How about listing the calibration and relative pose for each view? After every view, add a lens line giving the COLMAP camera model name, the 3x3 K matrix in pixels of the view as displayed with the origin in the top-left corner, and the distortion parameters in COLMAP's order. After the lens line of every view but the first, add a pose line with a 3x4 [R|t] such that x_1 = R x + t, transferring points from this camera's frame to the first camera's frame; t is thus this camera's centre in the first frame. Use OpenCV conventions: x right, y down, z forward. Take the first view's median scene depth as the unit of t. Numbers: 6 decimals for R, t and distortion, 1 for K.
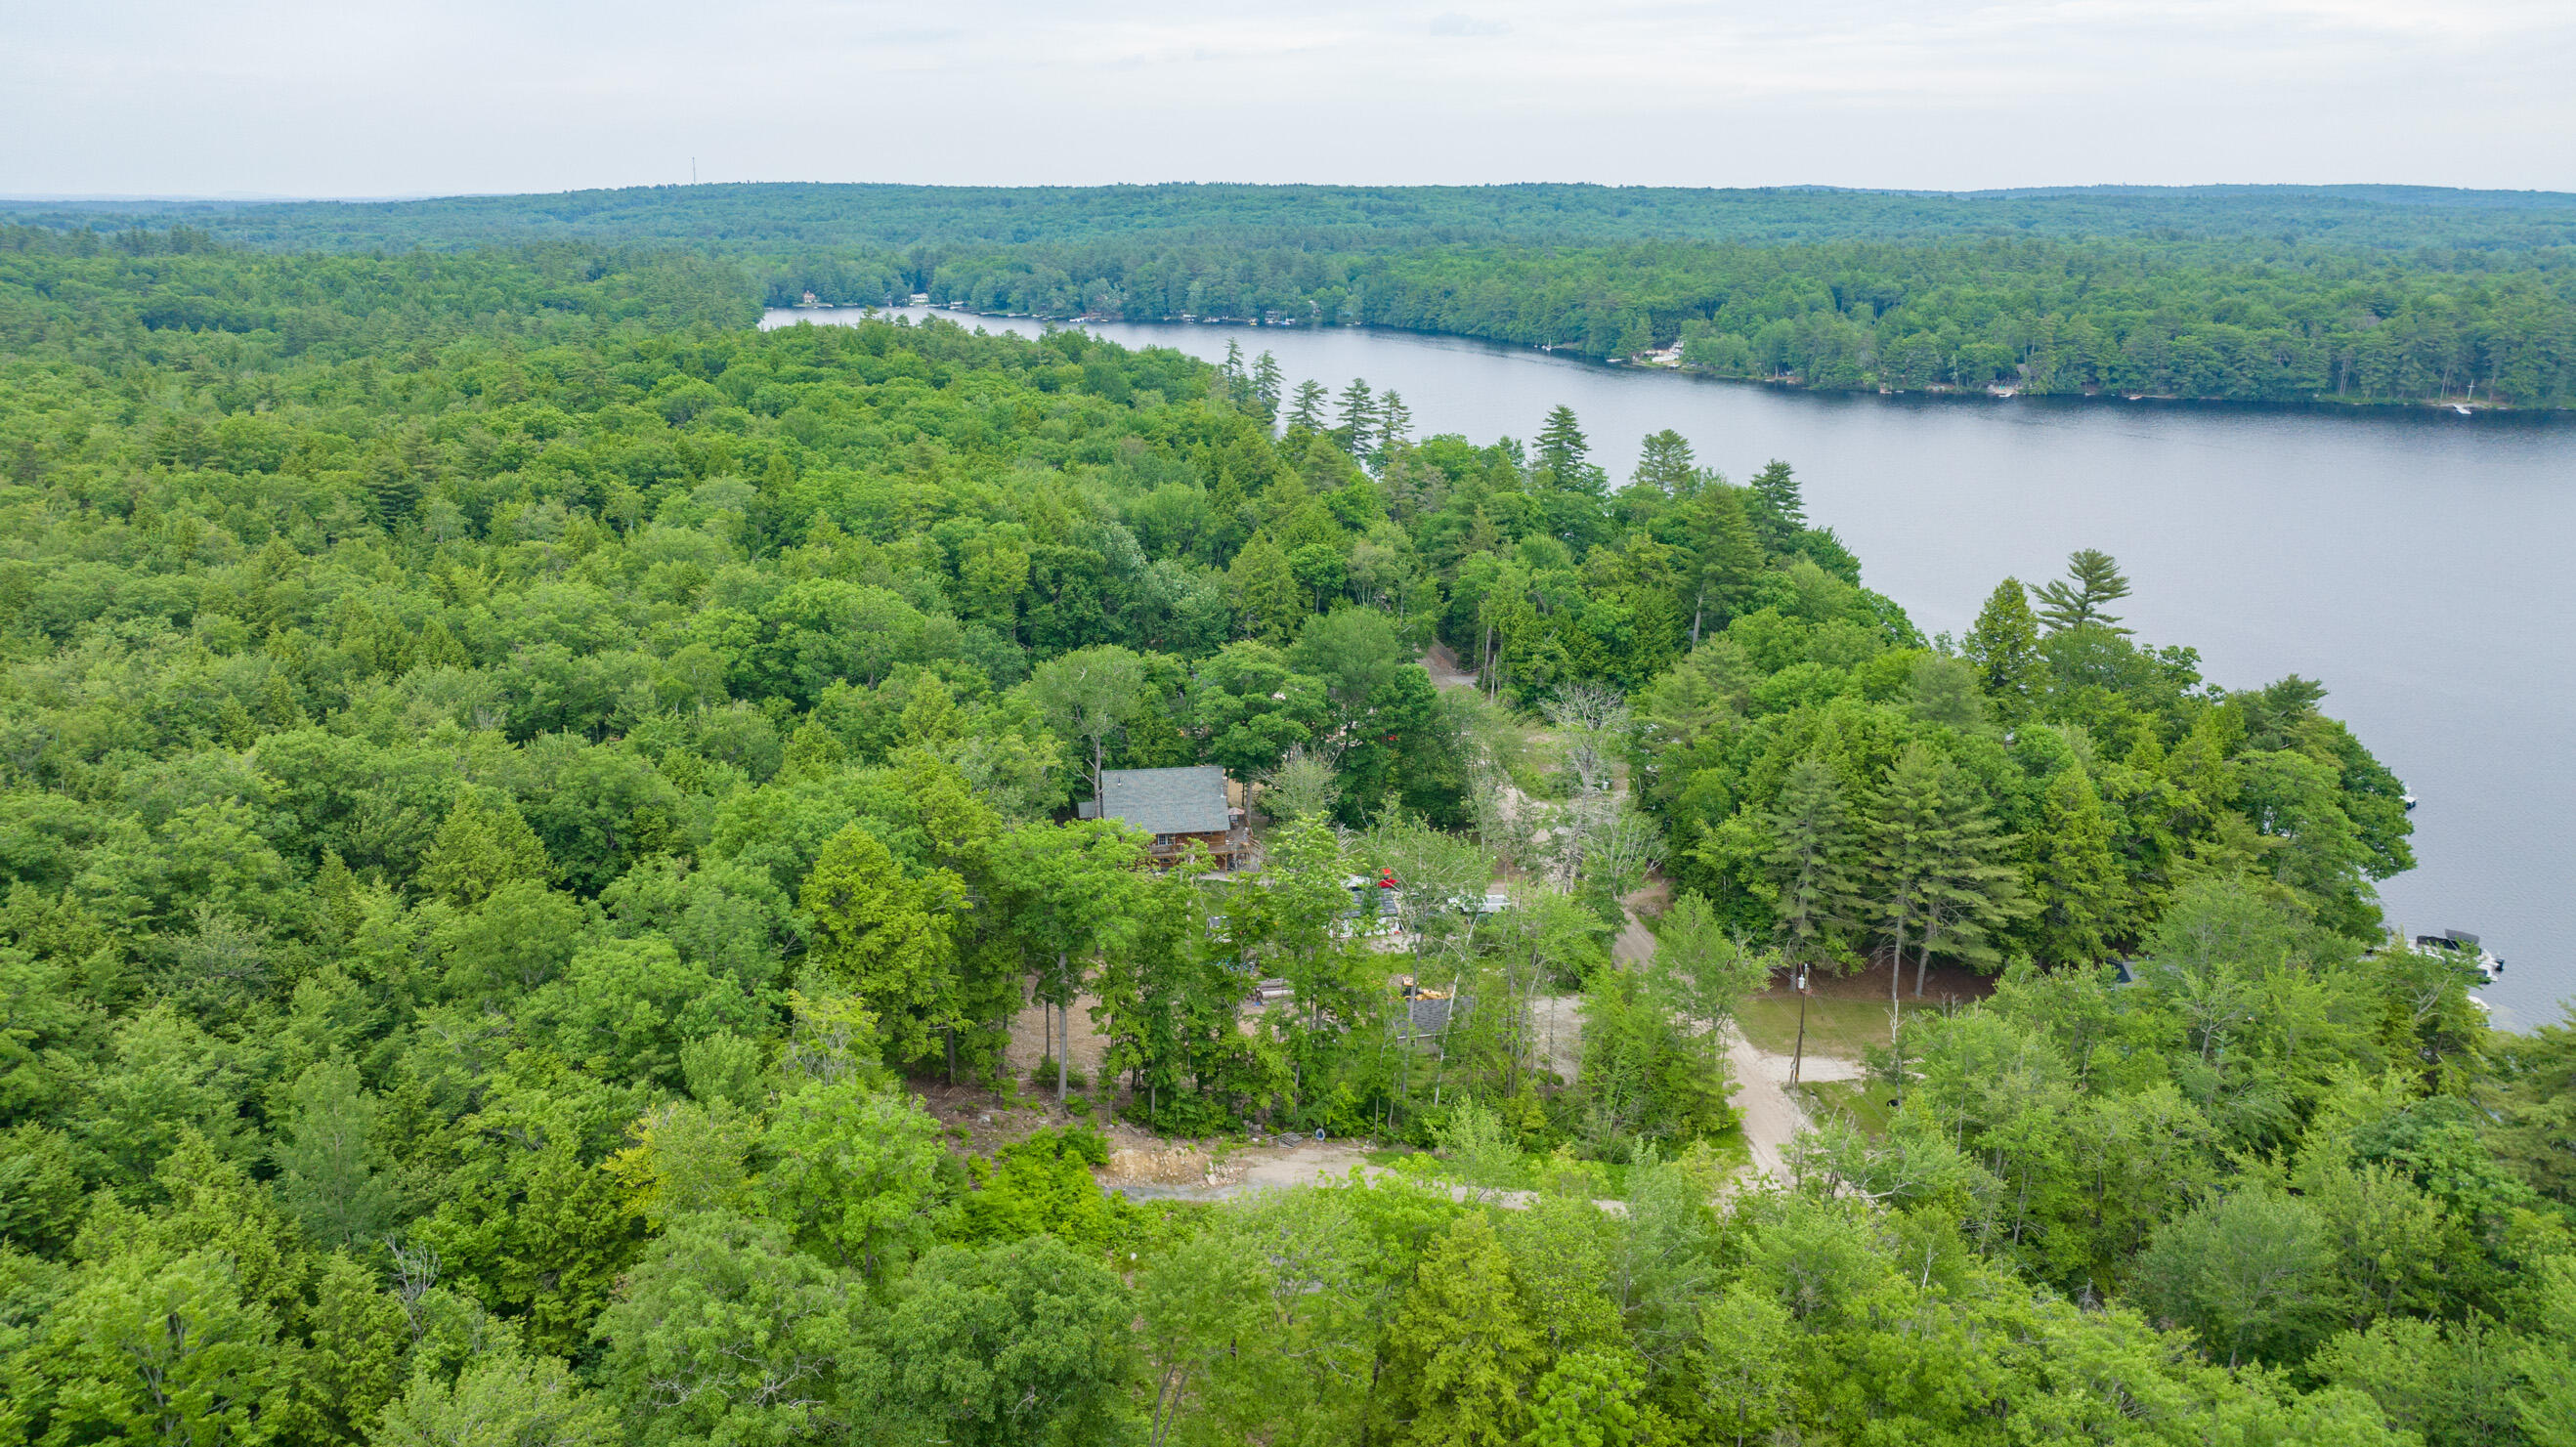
lens RADIAL K [[1810.9, 0, 1302.9], [0, 1810.9, 725.3], [0, 0, 1]] dist [-0.029818, 0.023903]
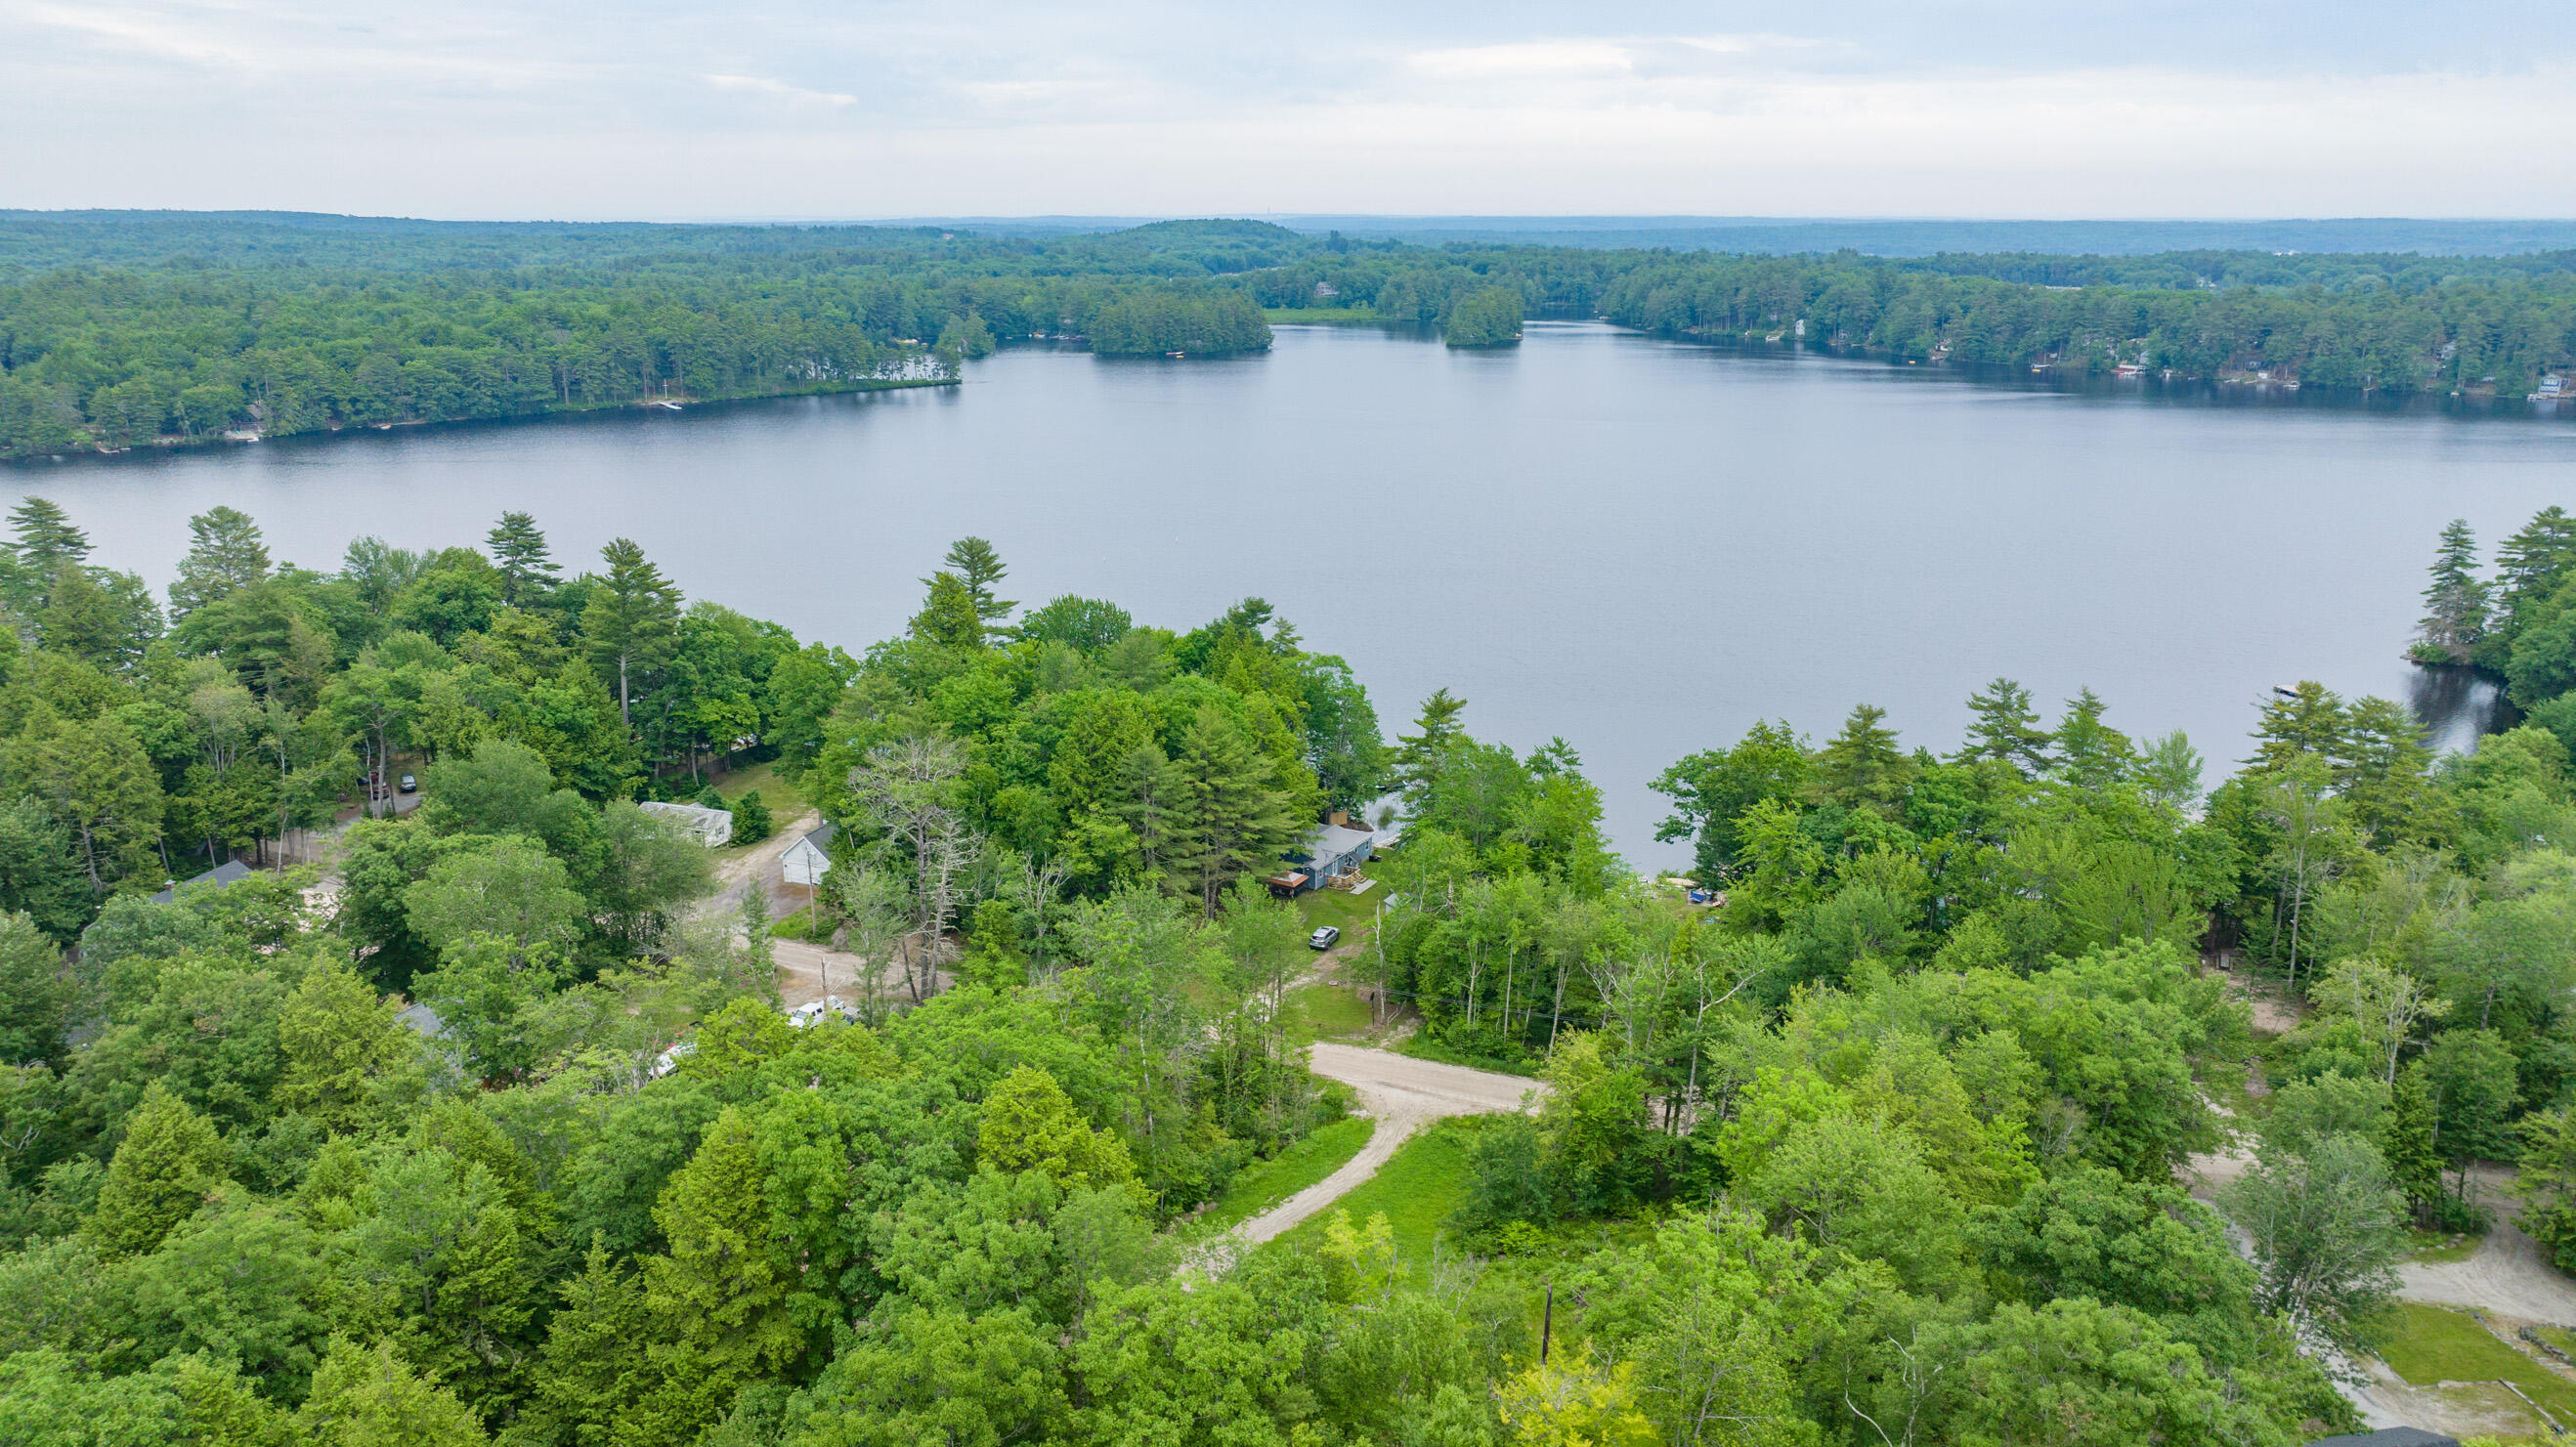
lens RADIAL K [[1810.9, 0, 1285.5], [0, 1810.9, 720.3], [0, 0, 1]] dist [-0.029818, 0.023903]
pose [[0.506038, -0.234957, 0.829892, -0.141496], [0.248392, 0.961117, 0.120649, -0.026052], [-0.825970, 0.145086, 0.544723, 0.089463]]
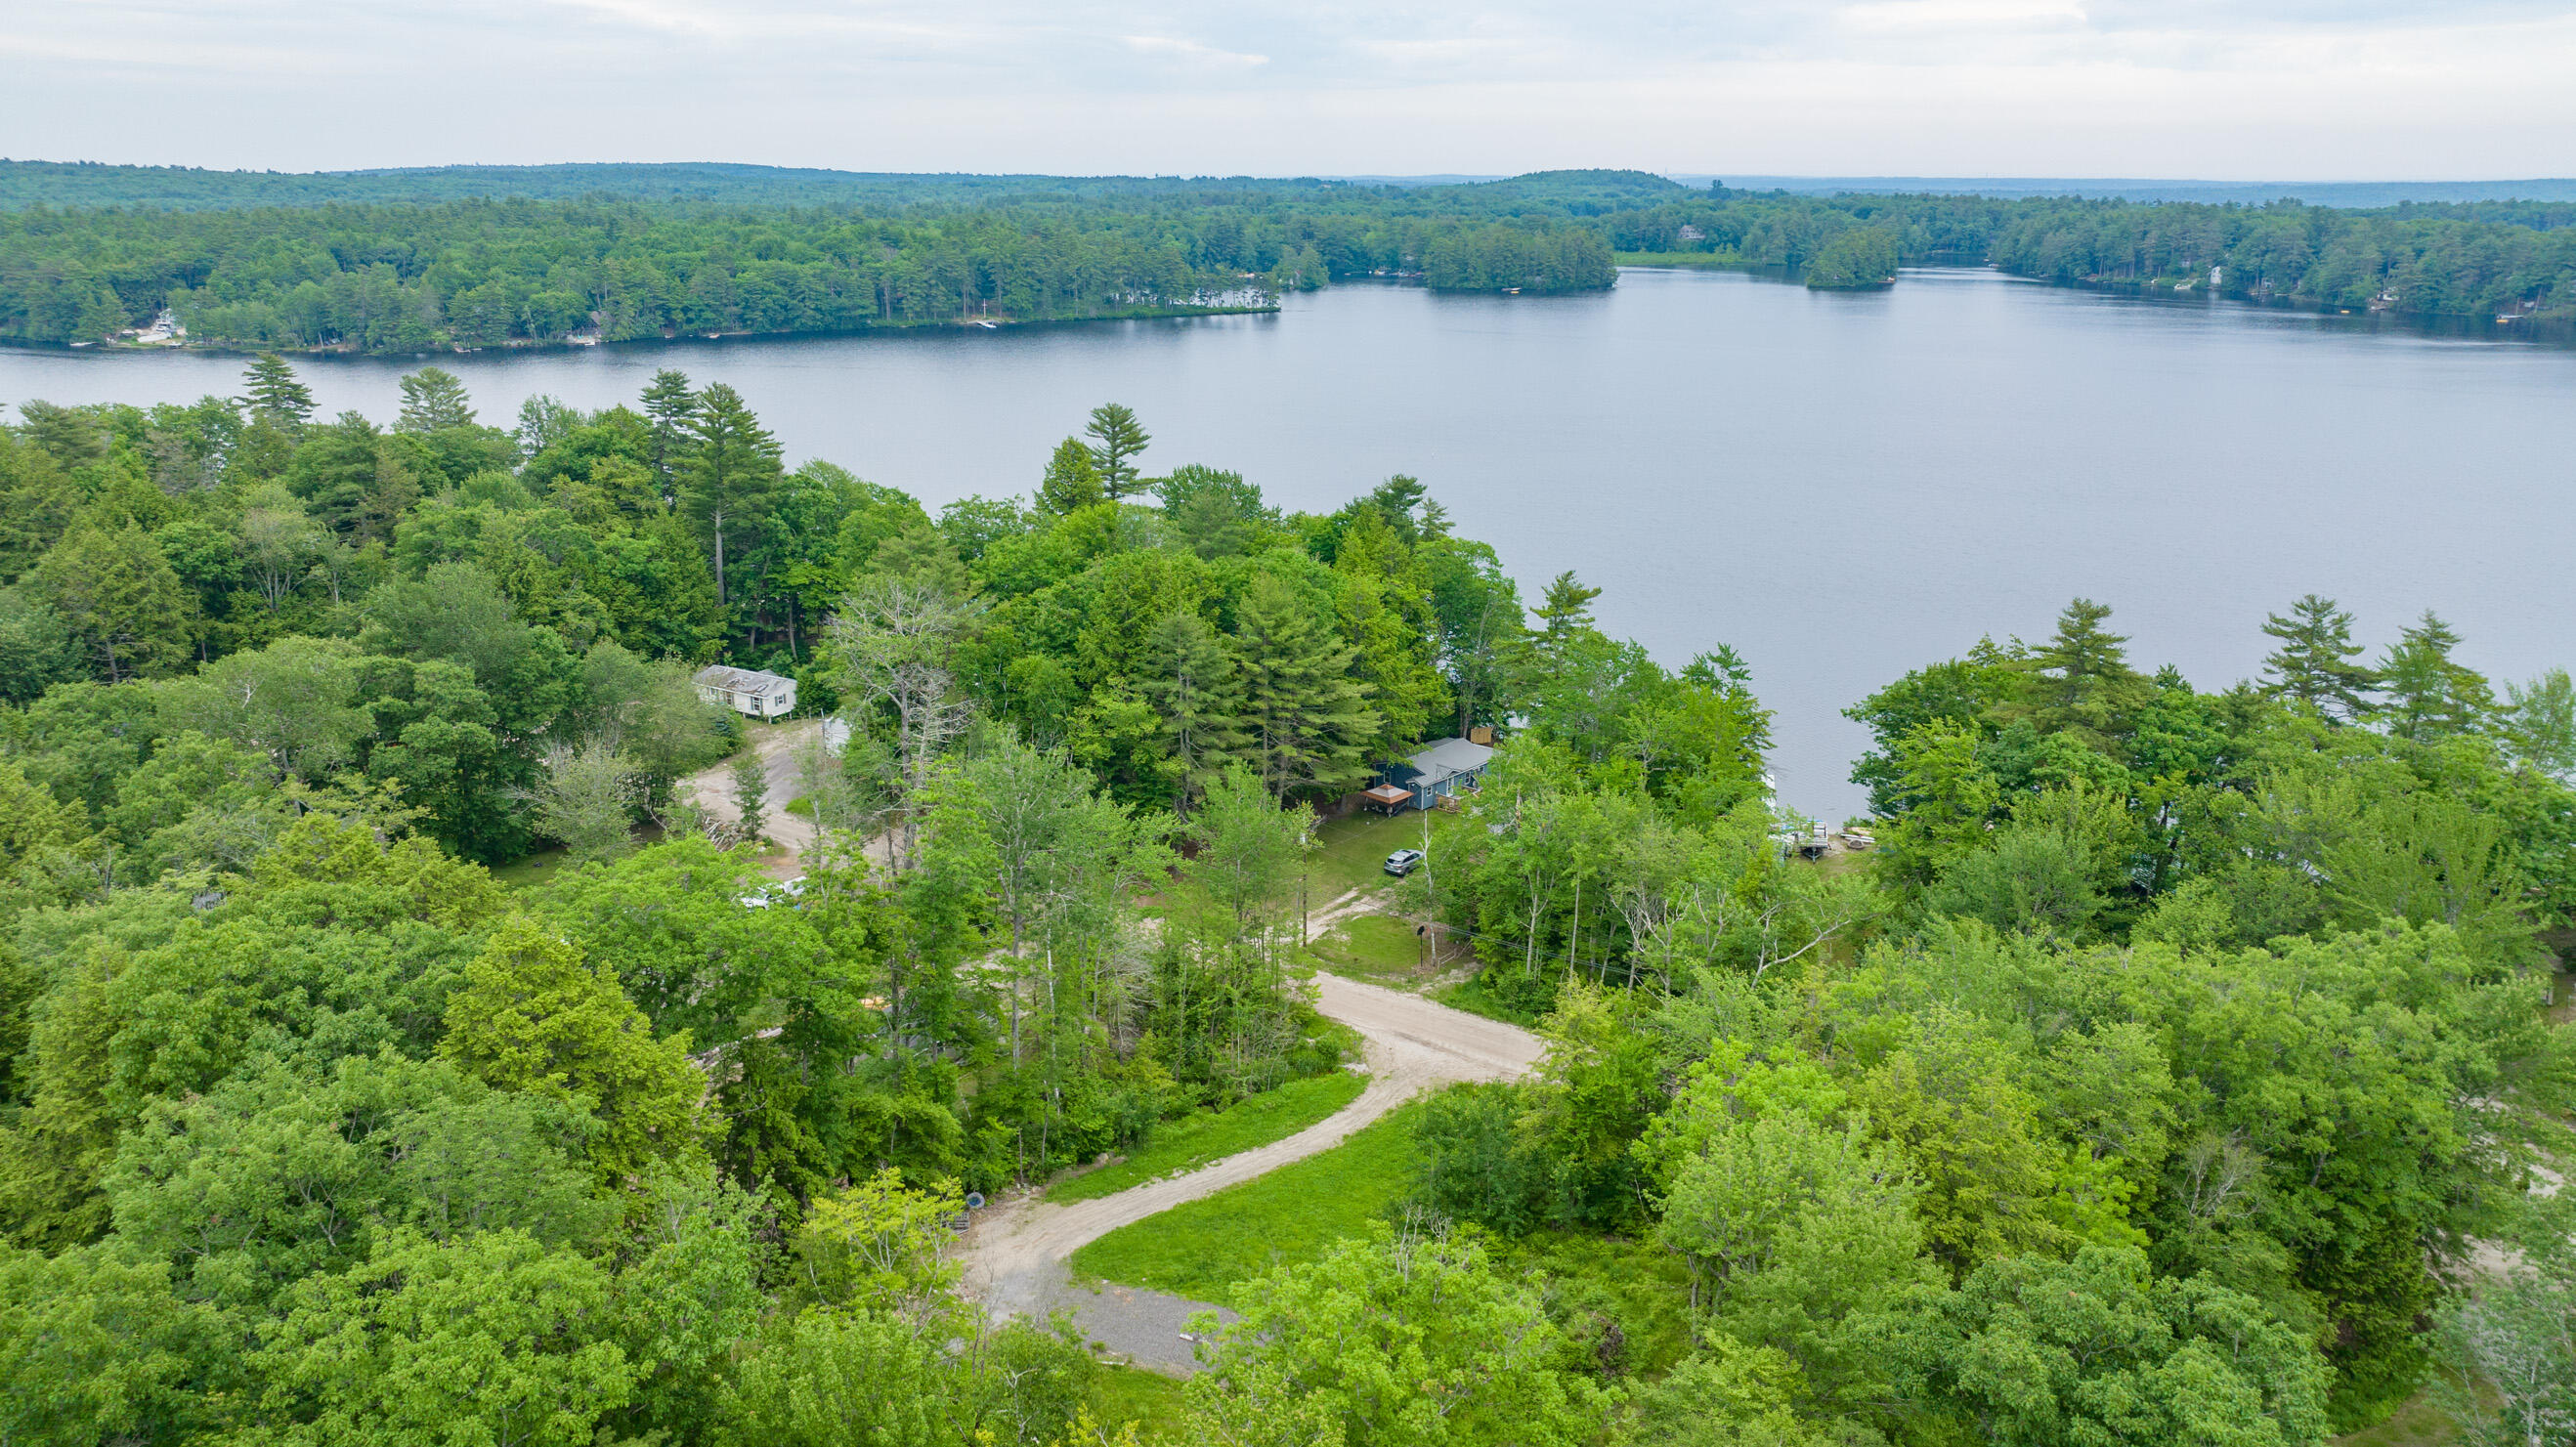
lens RADIAL K [[1810.9, 0, 1287.6], [0, 1810.9, 721.5], [0, 0, 1]] dist [-0.029818, 0.023903]
pose [[0.673375, -0.215026, 0.707340, -0.083195], [0.211270, 0.972838, 0.094611, -0.000306], [-0.708471, 0.085731, 0.700513, 0.086976]]
